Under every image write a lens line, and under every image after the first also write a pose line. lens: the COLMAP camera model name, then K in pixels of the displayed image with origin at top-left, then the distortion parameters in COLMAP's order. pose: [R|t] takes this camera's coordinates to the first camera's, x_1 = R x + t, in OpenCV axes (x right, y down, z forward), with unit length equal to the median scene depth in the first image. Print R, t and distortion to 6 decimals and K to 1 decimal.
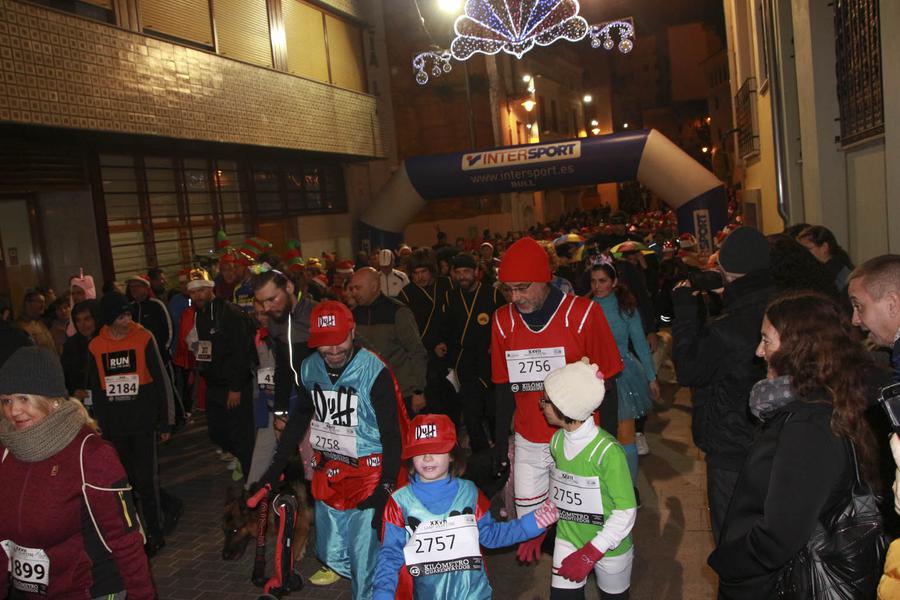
lens RADIAL K [[744.6, 0, 450.0], [0, 744.6, 300.0], [0, 0, 1]] dist [-0.167683, 0.118502]
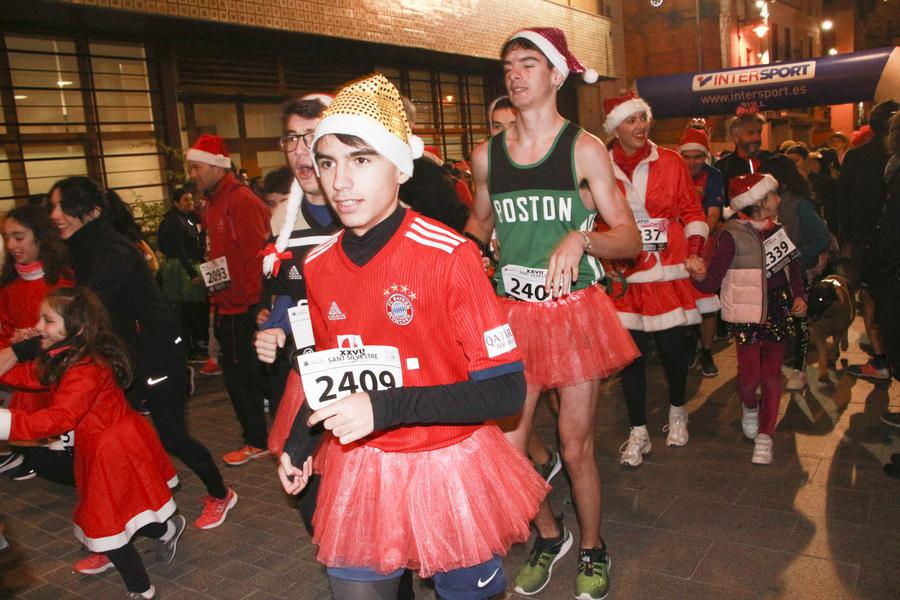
lens RADIAL K [[749.6, 0, 444.6], [0, 749.6, 293.2], [0, 0, 1]] dist [-0.168645, 0.136648]
pose [[0.958844, 0.066497, -0.276038, -0.015862], [-0.045346, 0.995574, 0.082320, 0.039398], [0.280290, -0.066414, 0.957615, -0.092019]]
